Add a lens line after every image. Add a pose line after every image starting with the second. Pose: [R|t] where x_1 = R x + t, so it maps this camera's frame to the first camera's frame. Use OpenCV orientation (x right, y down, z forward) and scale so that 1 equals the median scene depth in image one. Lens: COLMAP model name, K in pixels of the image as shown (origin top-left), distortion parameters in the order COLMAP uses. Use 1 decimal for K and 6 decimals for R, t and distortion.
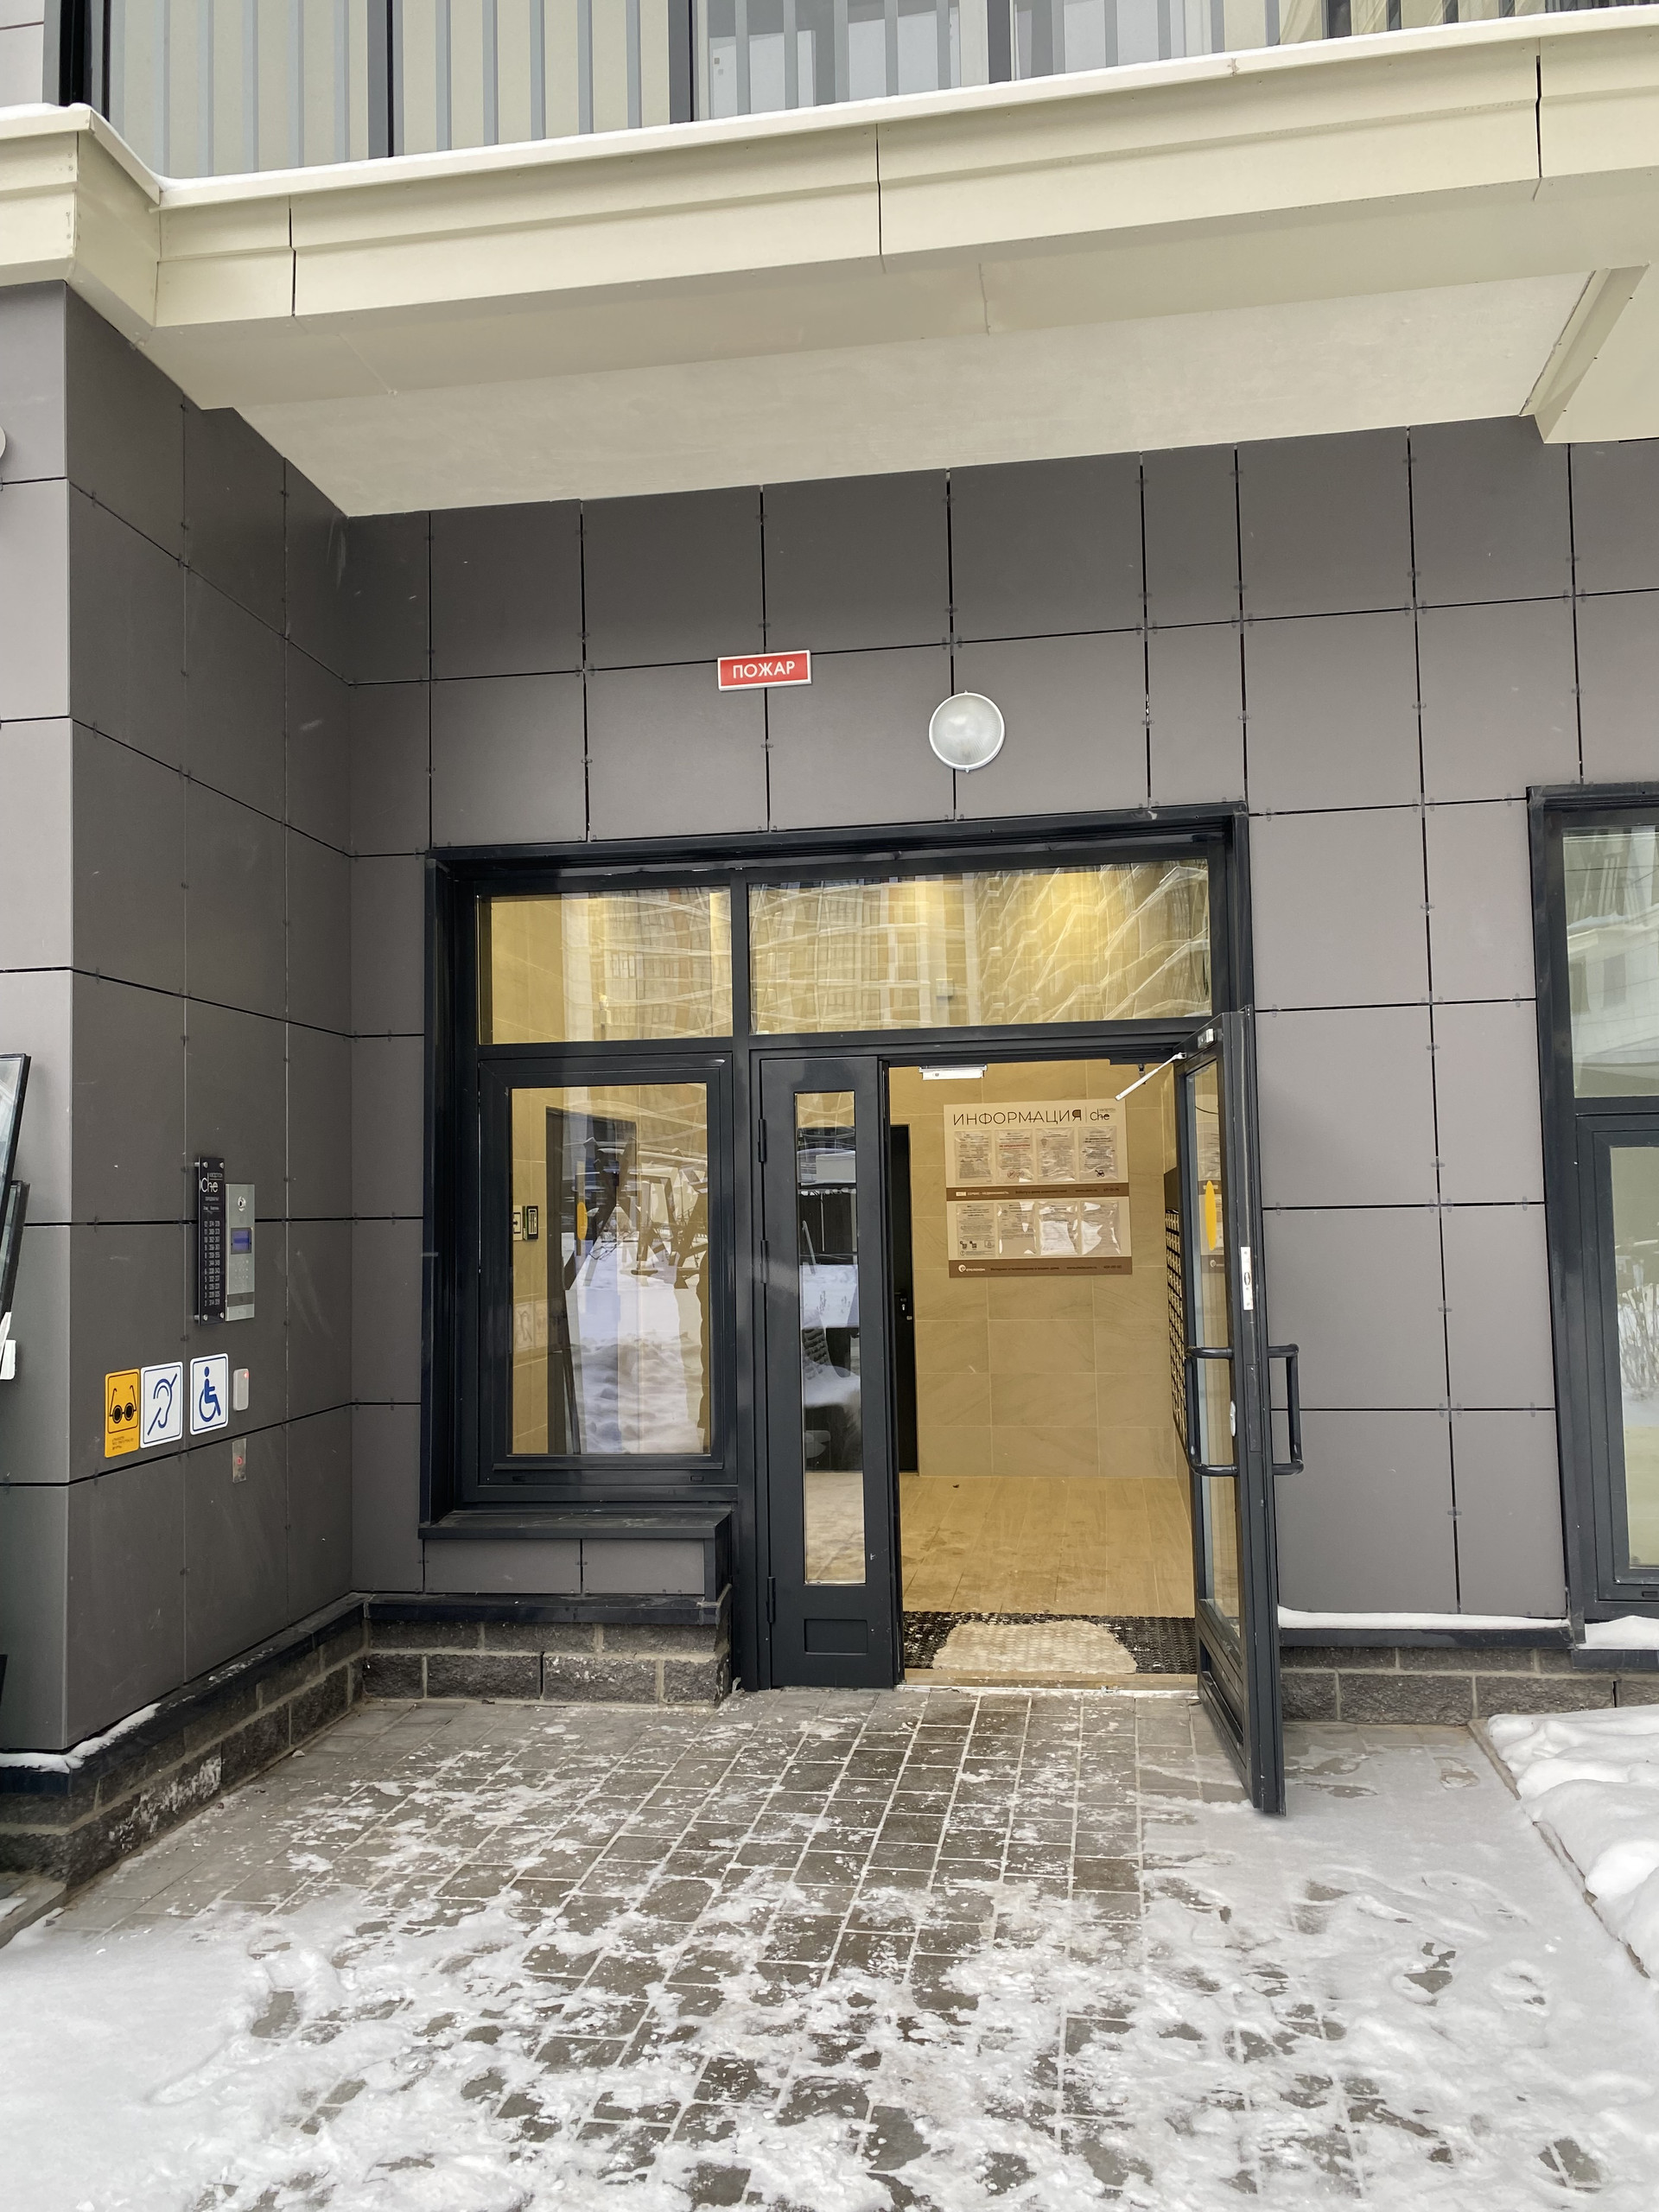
lens RADIAL K [[1679.4, 0, 829.5], [0, 1679.4, 1106.0], [0, 0, 1]] dist [0.009559, 0.007626]
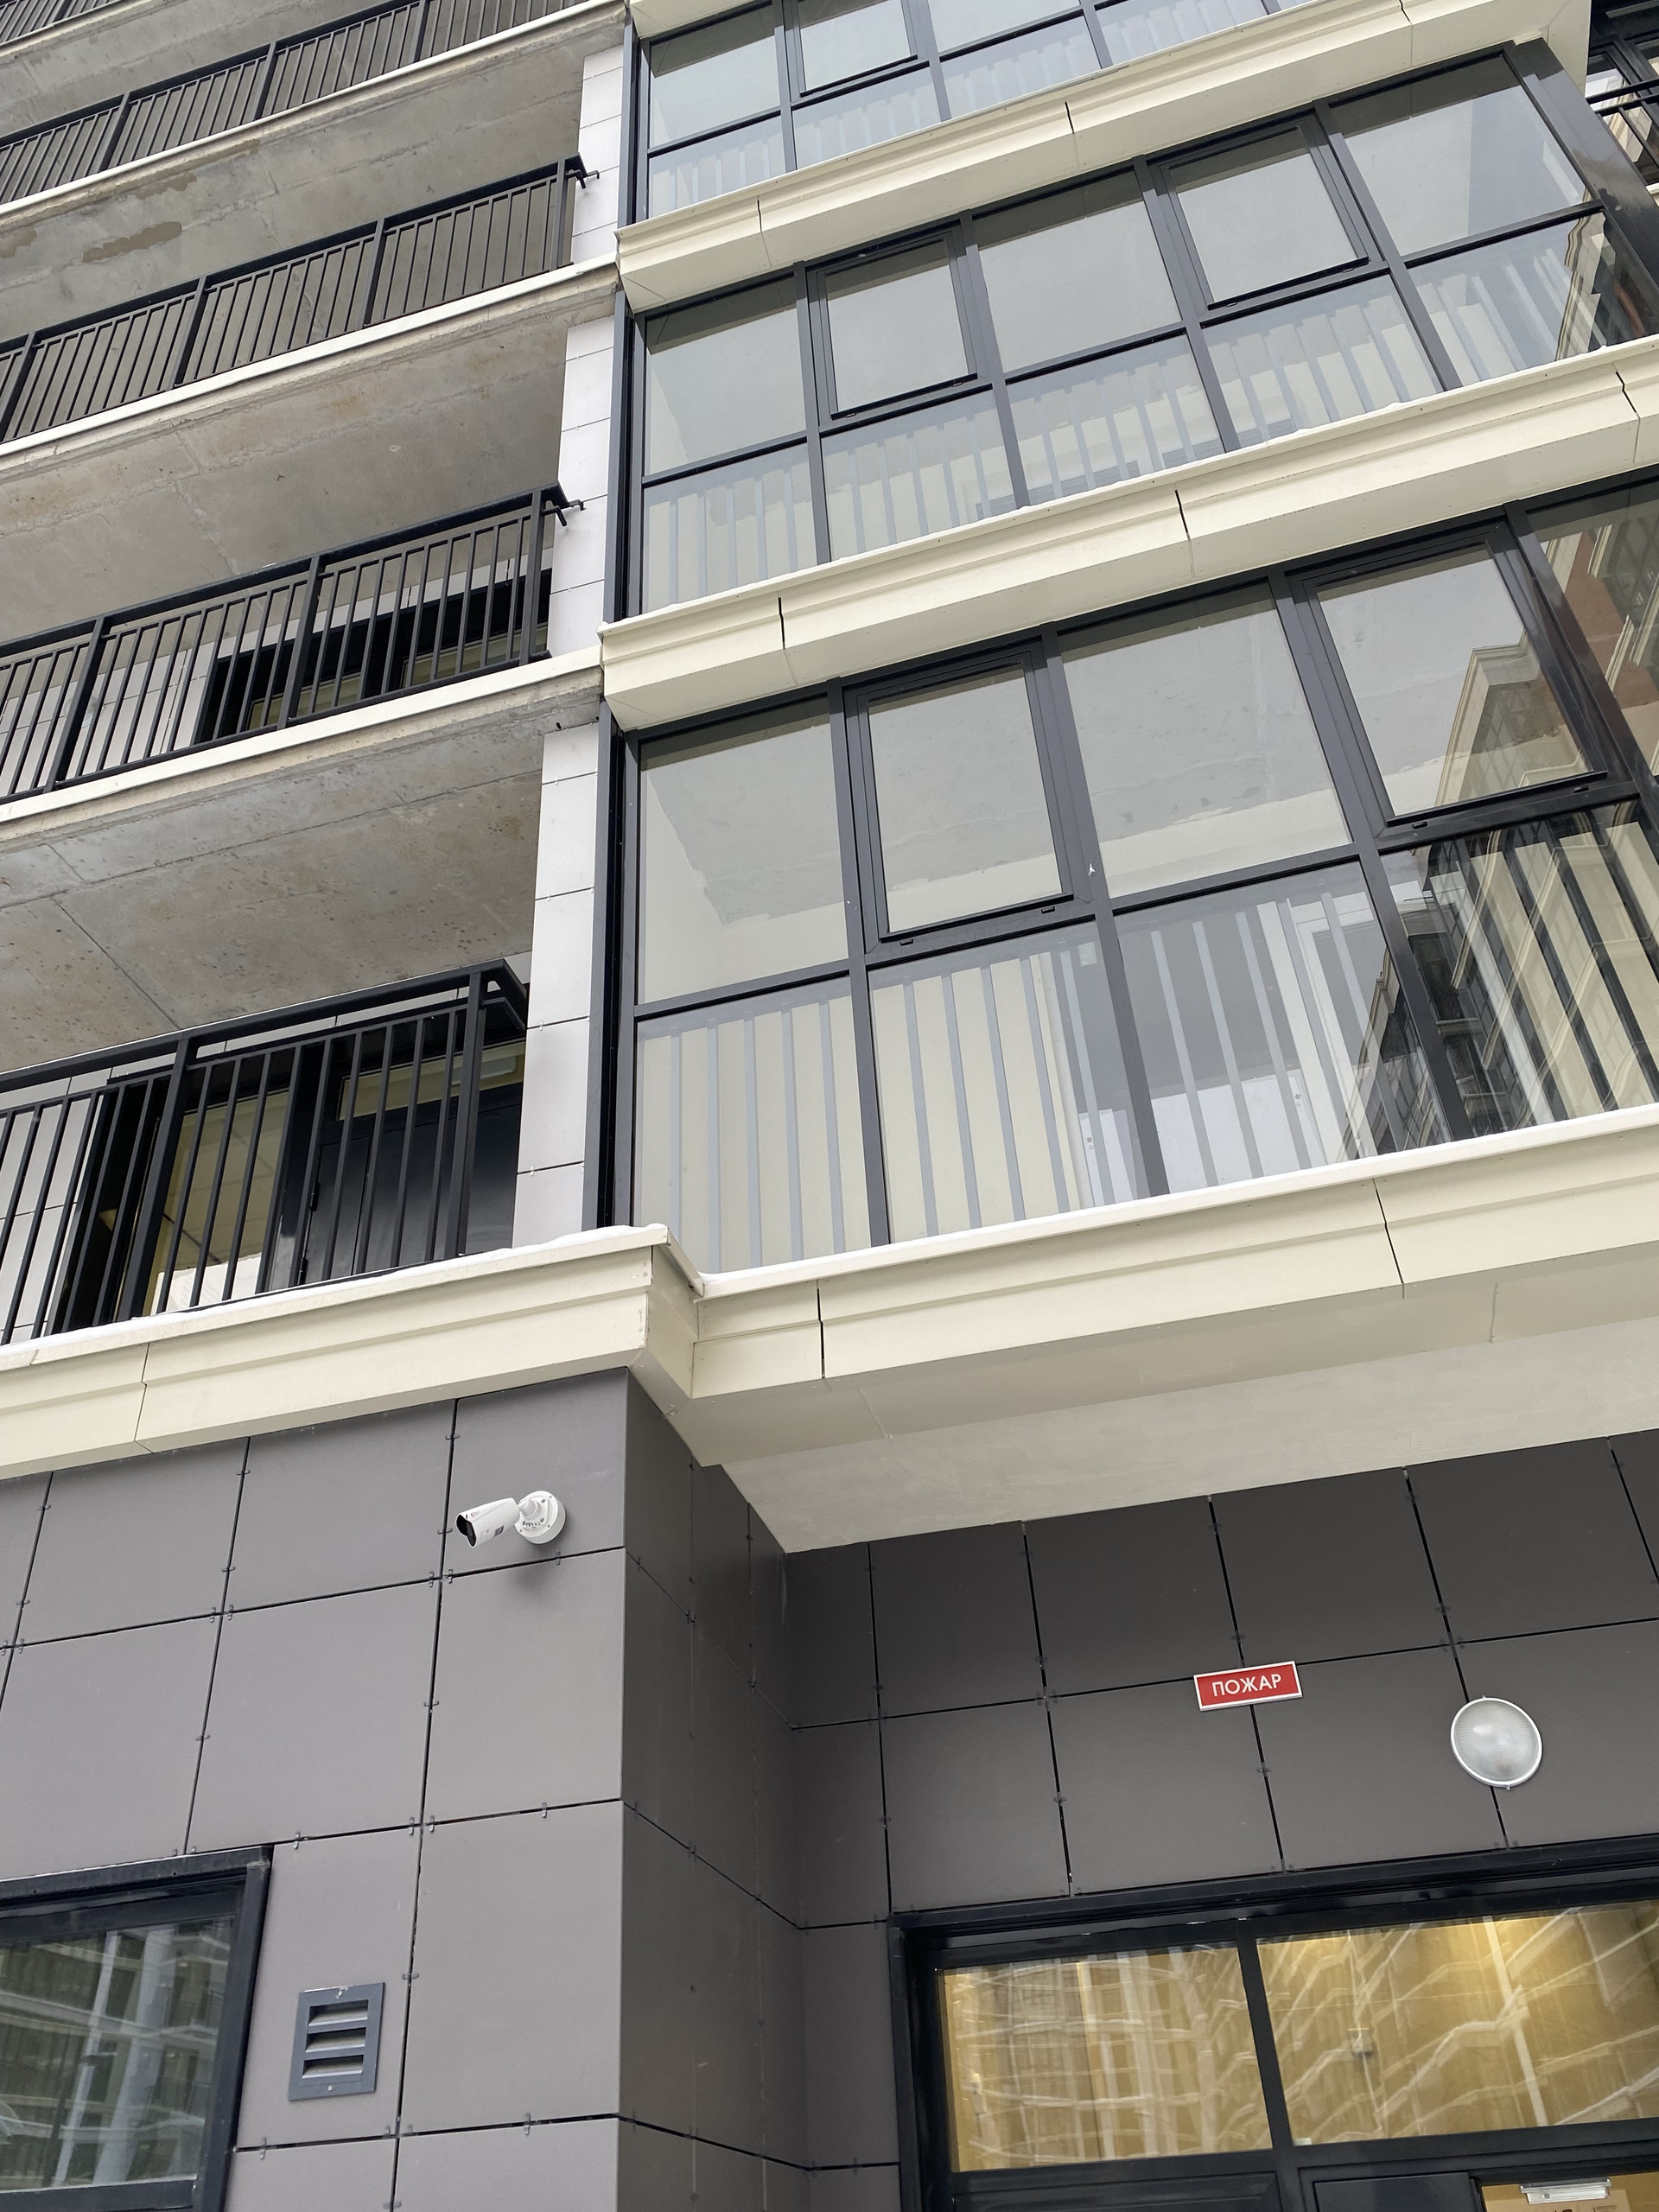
lens RADIAL K [[1679.4, 0, 829.5], [0, 1679.4, 1106.0], [0, 0, 1]] dist [0.009559, 0.007626]
pose [[0.994650, -0.086029, -0.057182, -0.188854], [0.041882, 0.841867, -0.538058, -0.036697], [0.094428, 0.532785, 0.840966, 0.019363]]
